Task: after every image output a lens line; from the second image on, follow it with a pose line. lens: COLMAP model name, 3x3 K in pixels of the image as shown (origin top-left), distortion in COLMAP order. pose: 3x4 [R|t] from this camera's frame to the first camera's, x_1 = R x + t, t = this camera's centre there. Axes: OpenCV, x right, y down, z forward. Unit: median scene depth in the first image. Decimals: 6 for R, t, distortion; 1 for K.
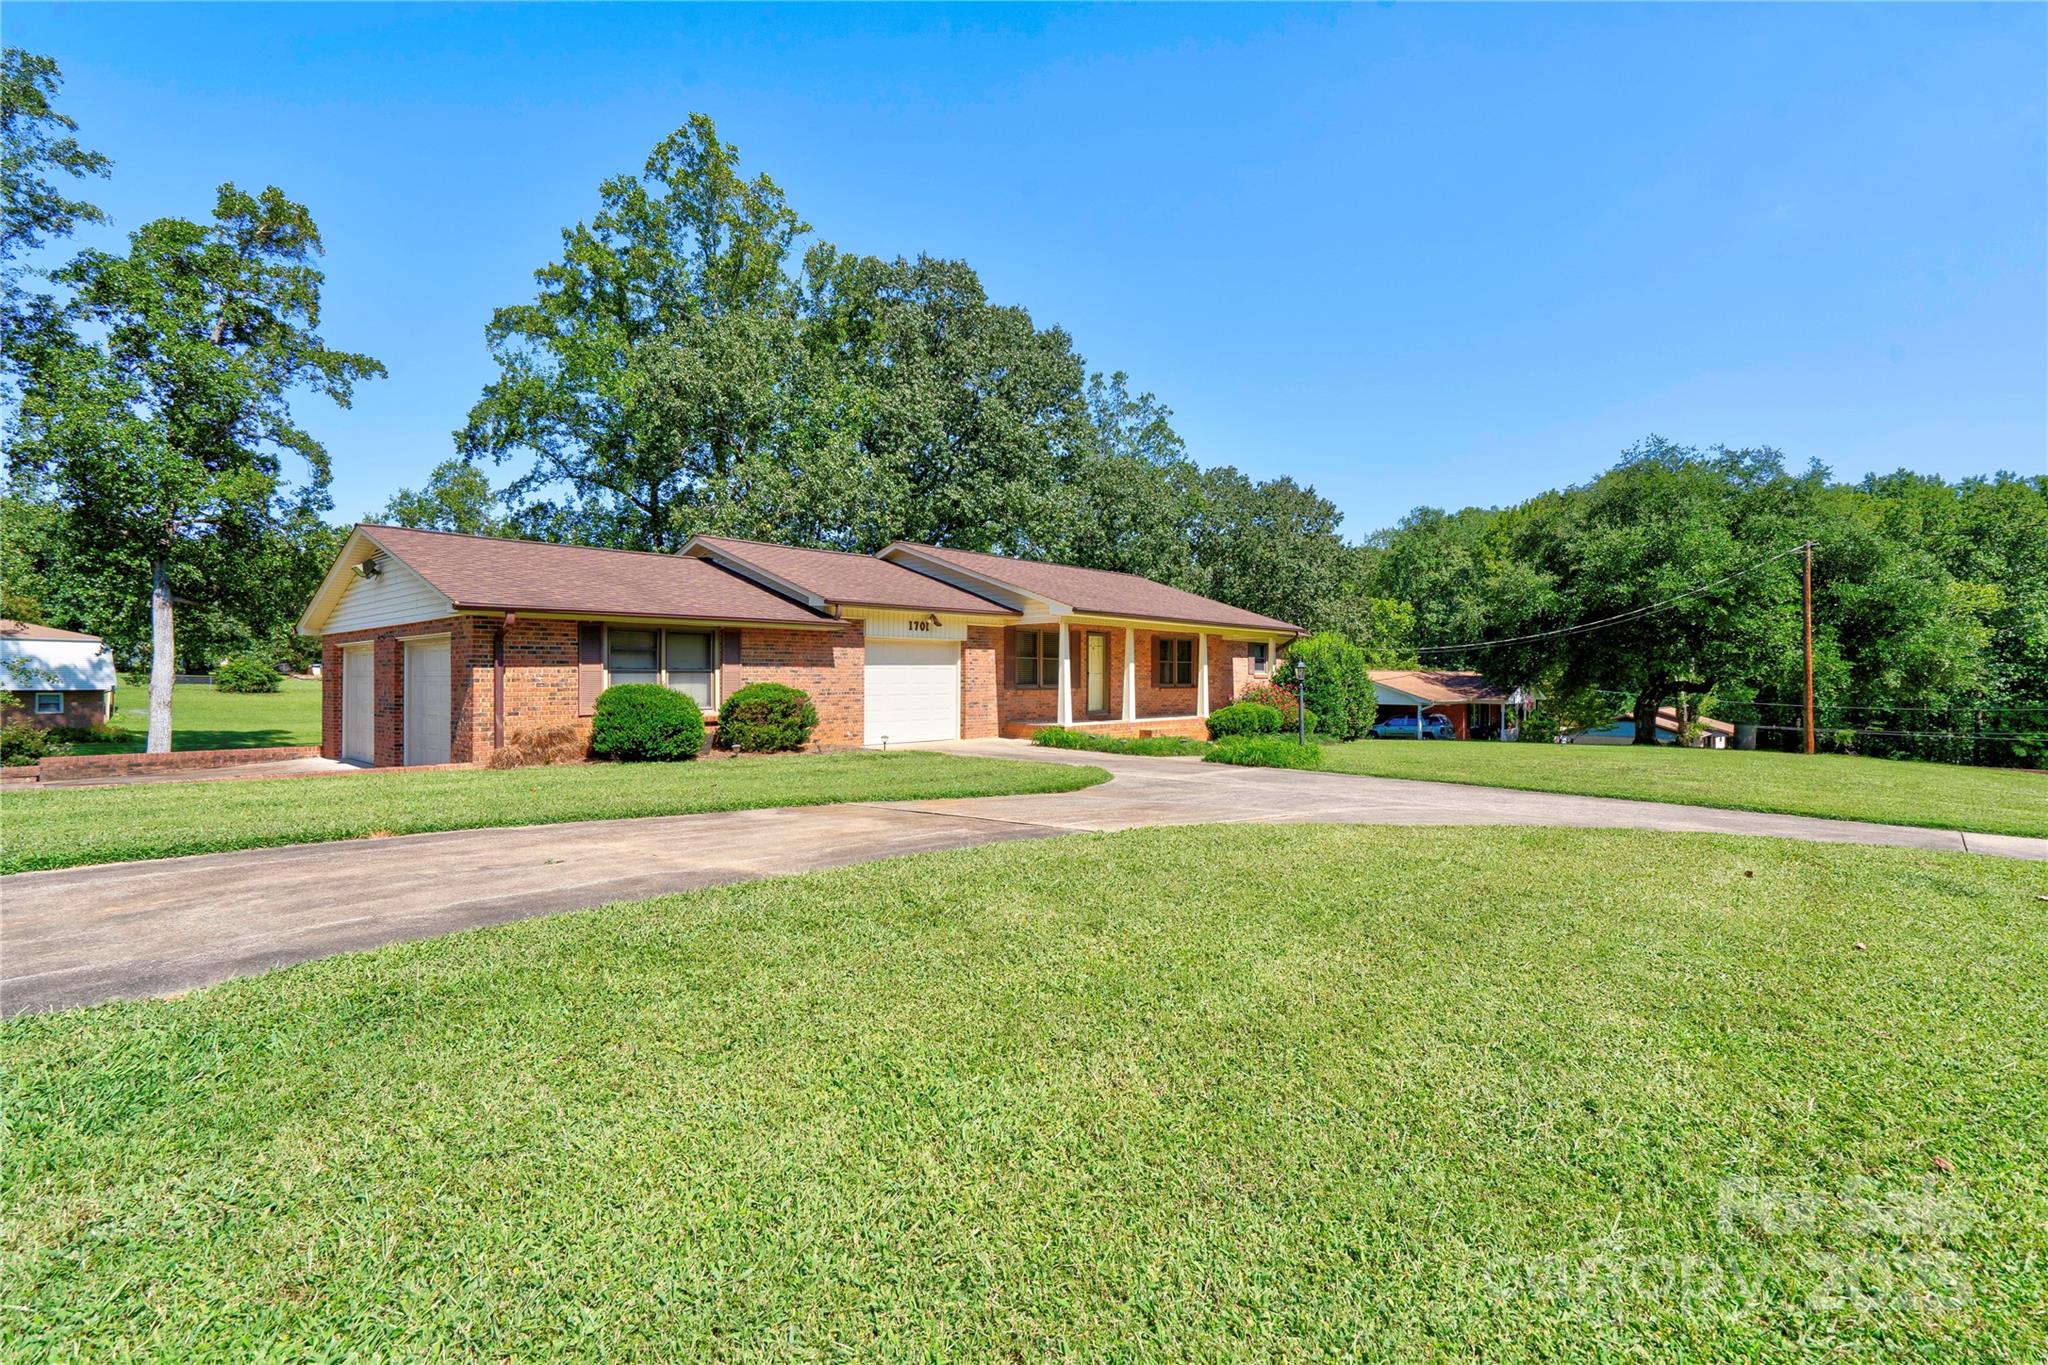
lens RADIAL K [[892.7, 0, 1008.9], [0, 892.7, 671.5], [0, 0, 1]] dist [0.017508, -0.000260]
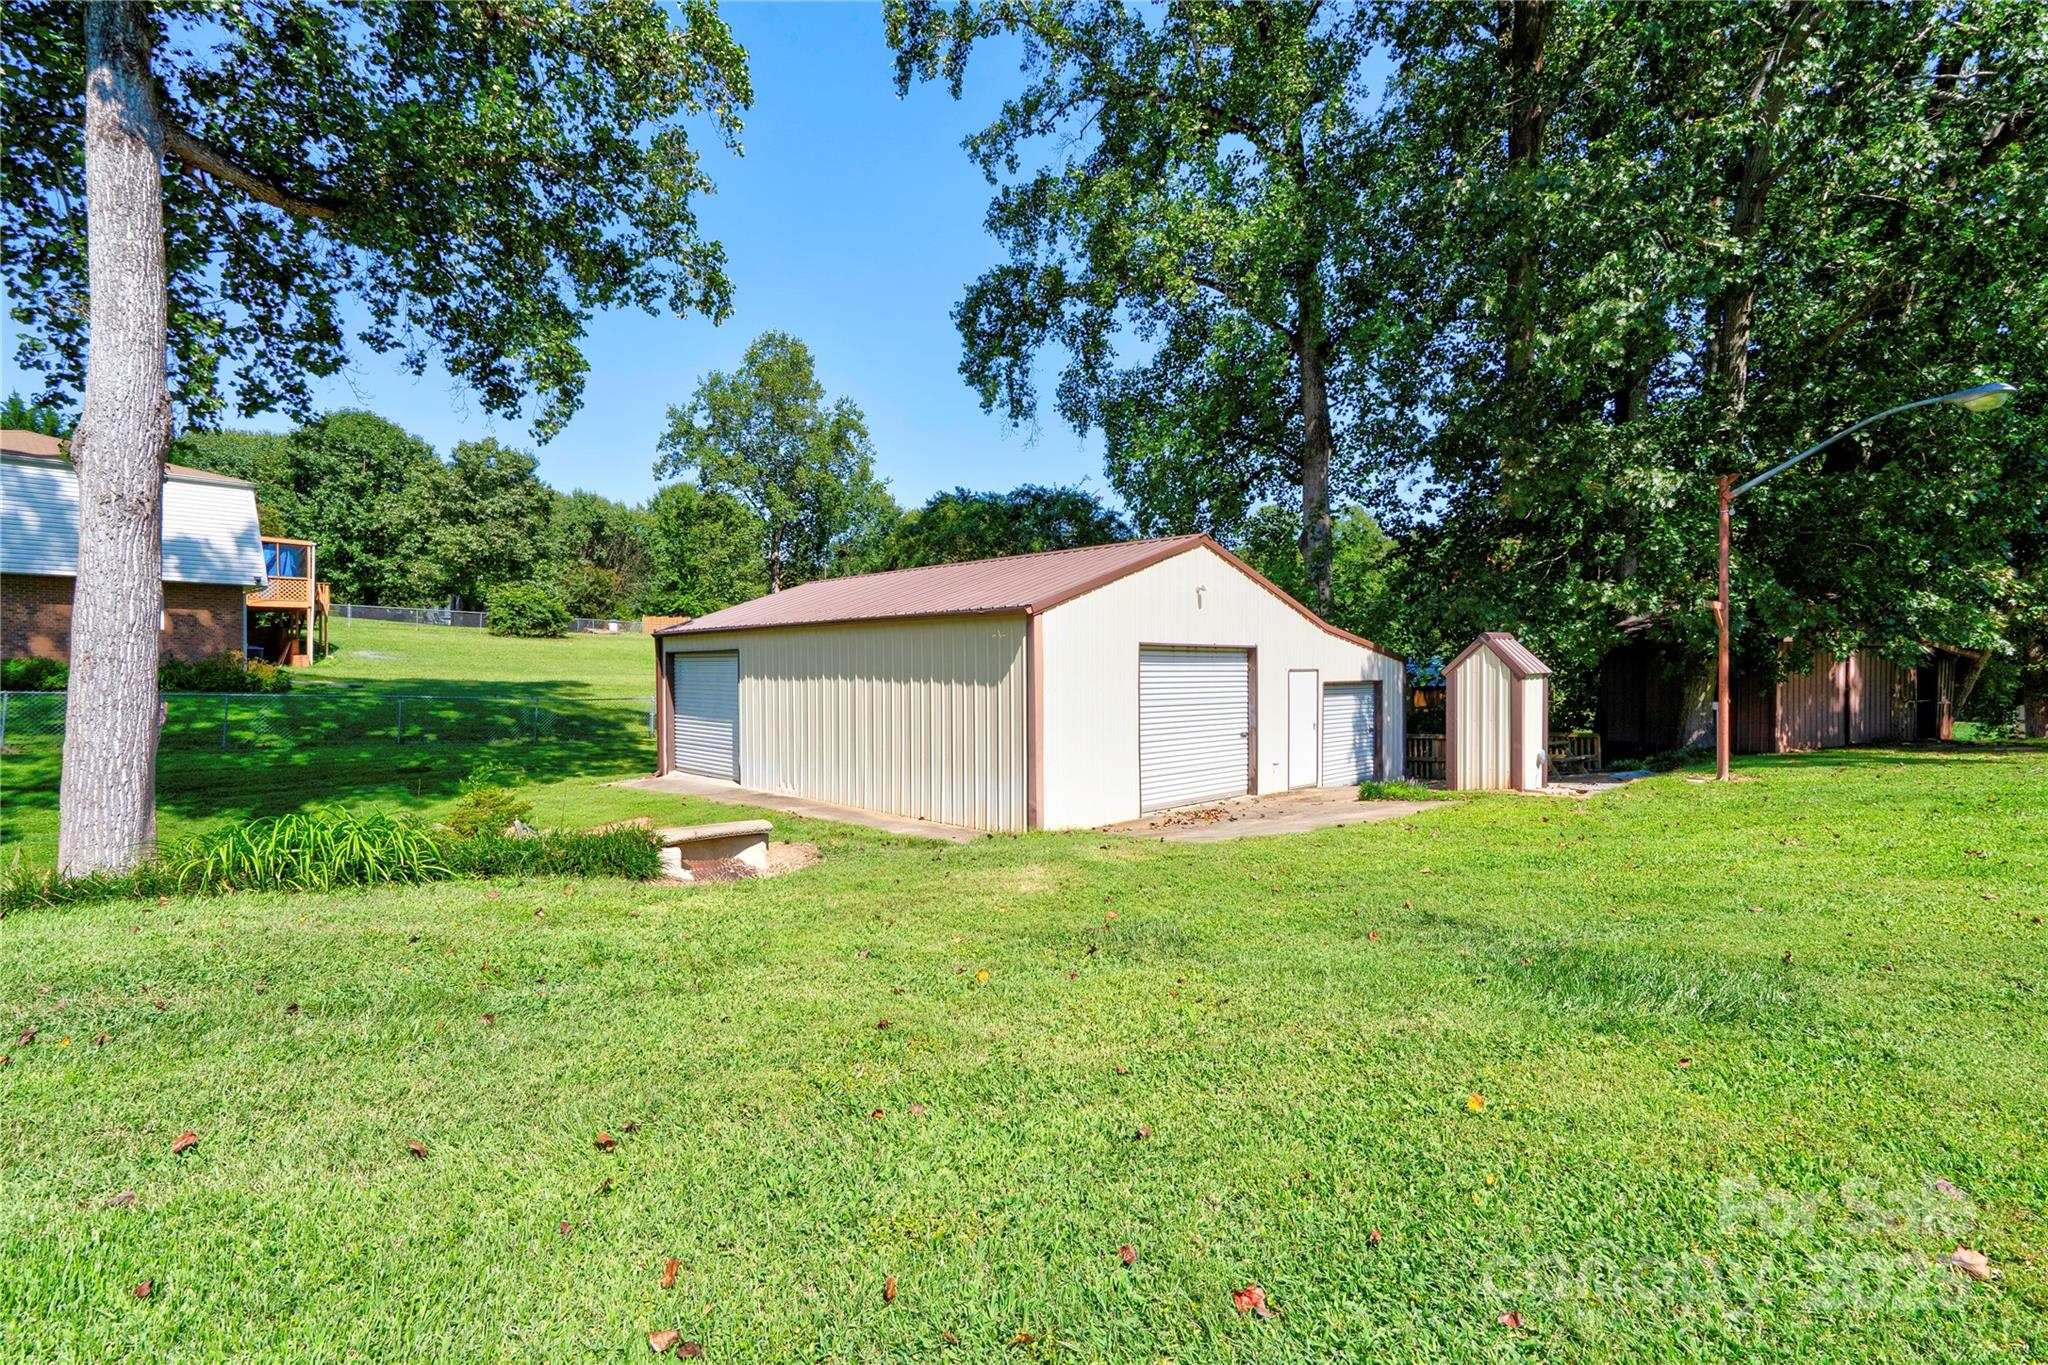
lens RADIAL K [[892.7, 0, 1030.1], [0, 892.7, 675.4], [0, 0, 1]] dist [0.017508, -0.000260]
pose [[0.976686, 0.001818, -0.214663, -0.371829], [0.001238, 0.999900, 0.014100, 0.048847], [0.214667, -0.014038, 0.976586, 0.478100]]
